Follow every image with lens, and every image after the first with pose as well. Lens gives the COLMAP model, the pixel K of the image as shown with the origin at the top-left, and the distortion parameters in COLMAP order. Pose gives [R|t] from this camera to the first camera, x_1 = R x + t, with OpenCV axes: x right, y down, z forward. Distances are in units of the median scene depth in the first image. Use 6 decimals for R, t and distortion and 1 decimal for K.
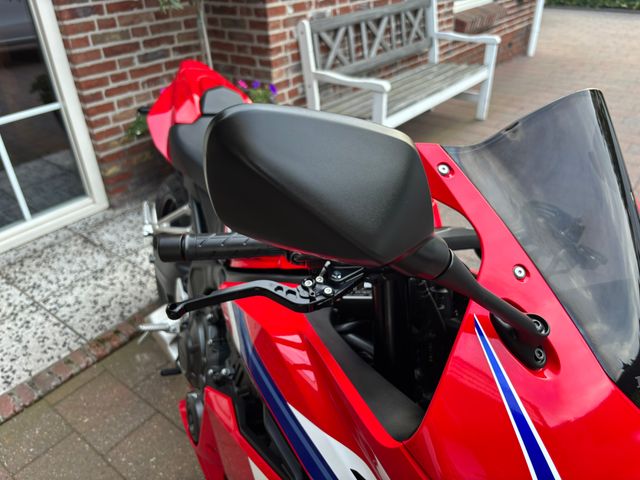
lens RADIAL K [[494.0, 0, 317.9], [0, 494.0, 241.7], [0, 0, 1]] dist [0.010696, -0.052157]
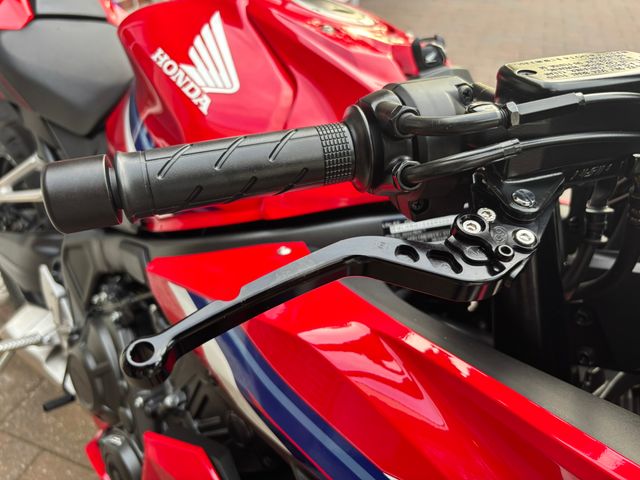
lens RADIAL K [[494.0, 0, 317.9], [0, 494.0, 241.7], [0, 0, 1]] dist [0.010696, -0.052157]
pose [[0.949884, -0.156328, 0.270707, -0.104664], [0.129256, 0.984896, 0.115212, 0.013477], [-0.284629, -0.074447, 0.955743, 0.259918]]
